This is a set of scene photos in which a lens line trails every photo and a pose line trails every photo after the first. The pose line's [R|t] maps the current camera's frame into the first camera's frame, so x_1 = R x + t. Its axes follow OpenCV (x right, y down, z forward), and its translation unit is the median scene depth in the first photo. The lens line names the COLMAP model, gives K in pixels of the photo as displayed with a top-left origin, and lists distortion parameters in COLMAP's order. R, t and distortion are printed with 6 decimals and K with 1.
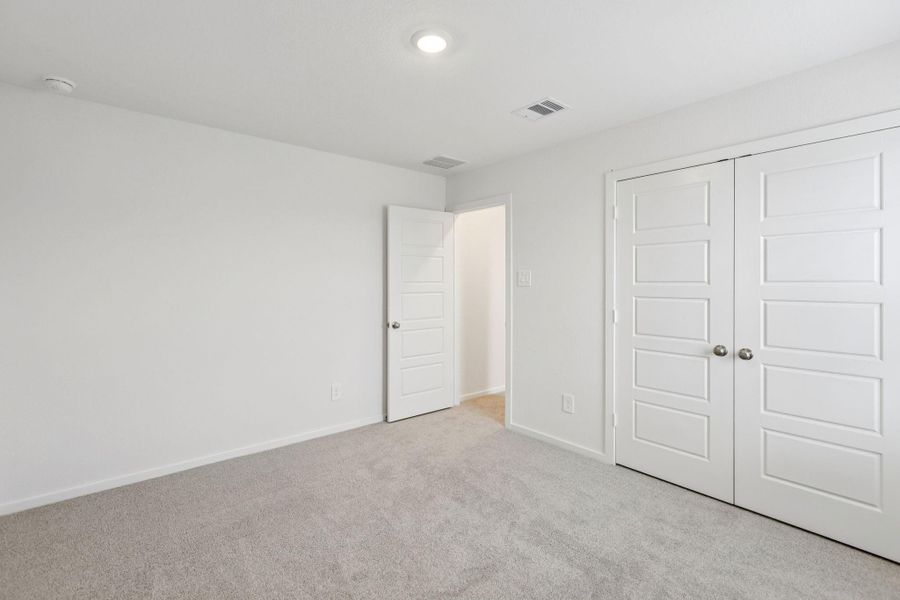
lens RADIAL K [[410.0, 0, 440.8], [0, 410.0, 282.5], [0, 0, 1]] dist [0.004733, 0.000701]
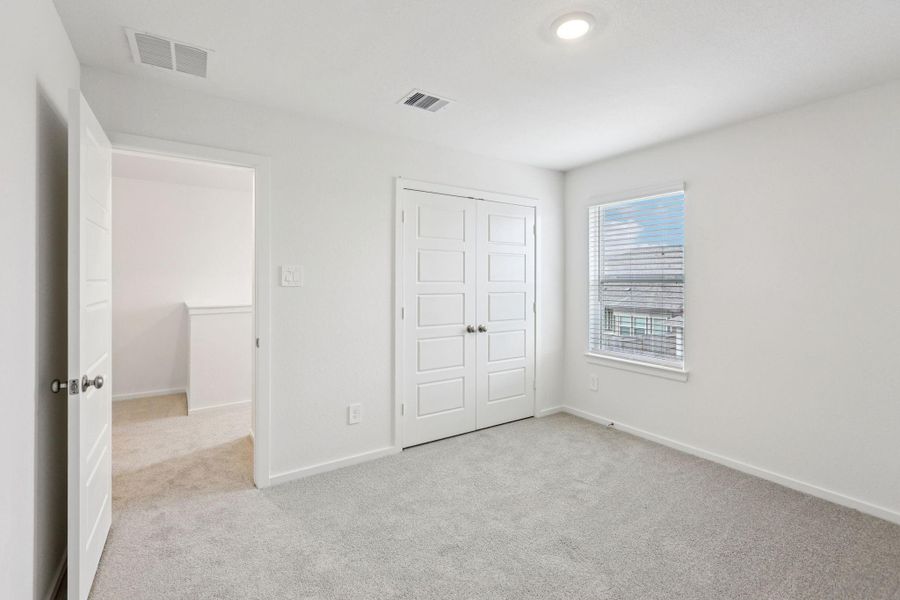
lens RADIAL K [[410.0, 0, 458.6], [0, 410.0, 283.4], [0, 0, 1]] dist [0.004733, 0.000701]
pose [[0.096017, -0.003718, 0.995373, -0.620529], [-0.002267, 0.999990, 0.003954, -0.000158], [-0.995377, -0.002636, 0.096008, 0.735285]]
